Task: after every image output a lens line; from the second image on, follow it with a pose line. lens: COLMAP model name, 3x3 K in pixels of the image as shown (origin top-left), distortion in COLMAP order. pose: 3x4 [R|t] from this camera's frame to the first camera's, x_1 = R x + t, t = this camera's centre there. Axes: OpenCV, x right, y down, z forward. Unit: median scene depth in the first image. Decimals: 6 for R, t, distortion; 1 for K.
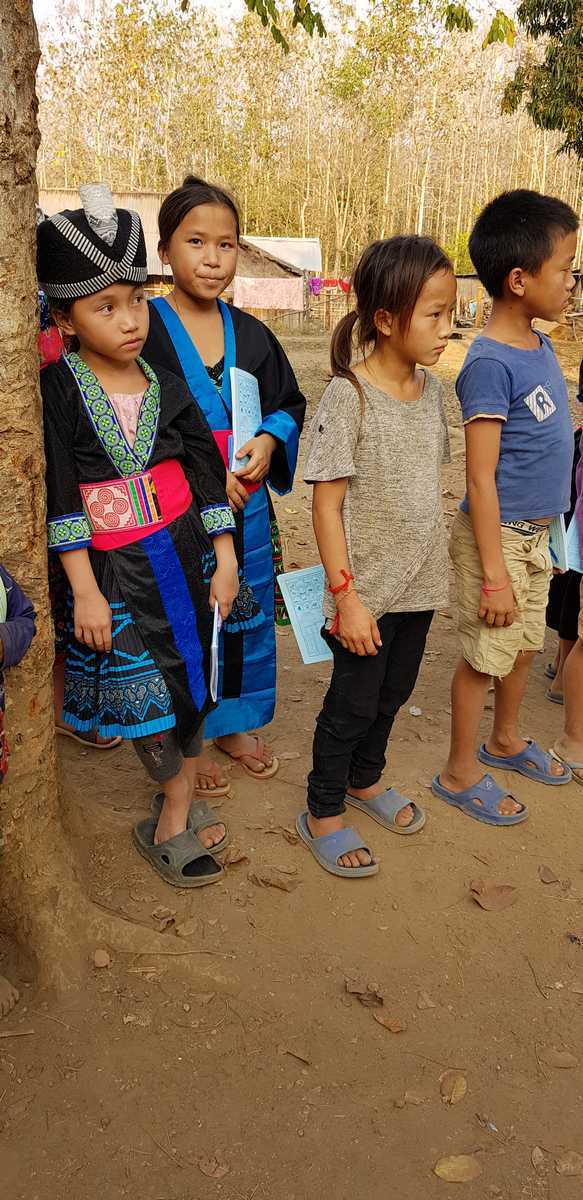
lens RADIAL K [[940.8, 0, 355.0], [0, 940.8, 589.8], [0, 0, 1]] dist [0.076351, -0.127195]
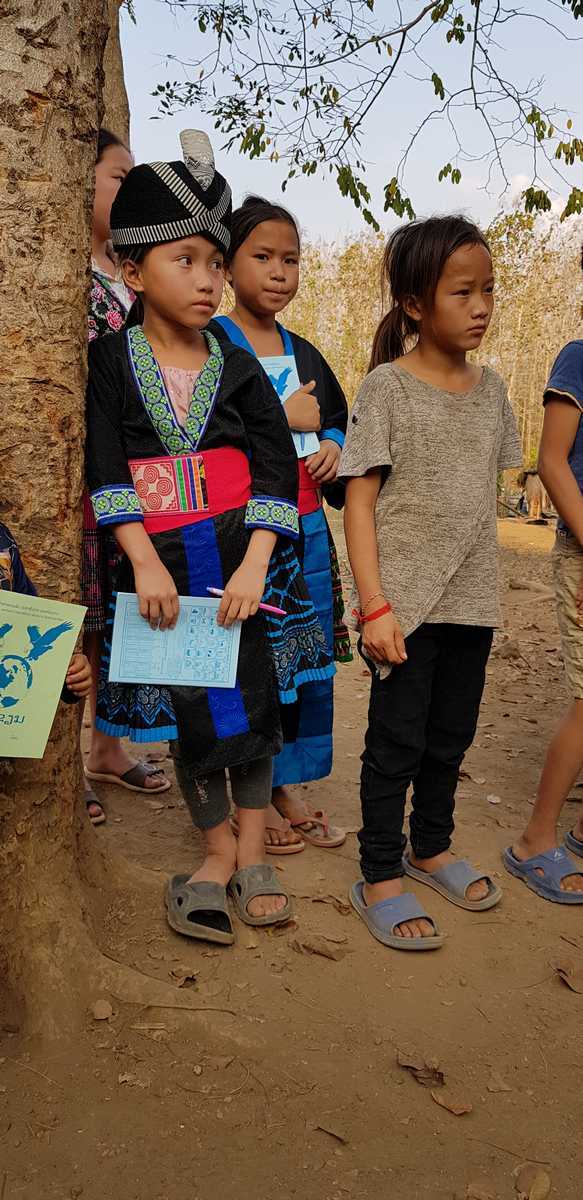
lens RADIAL K [[940.8, 0, 376.0], [0, 940.8, 584.4], [0, 0, 1]] dist [0.076351, -0.127195]
pose [[0.997281, 0.006464, -0.073414, 0.027929], [-0.022198, 0.976234, -0.215578, 0.197642], [0.070276, 0.216621, 0.973723, 0.131757]]
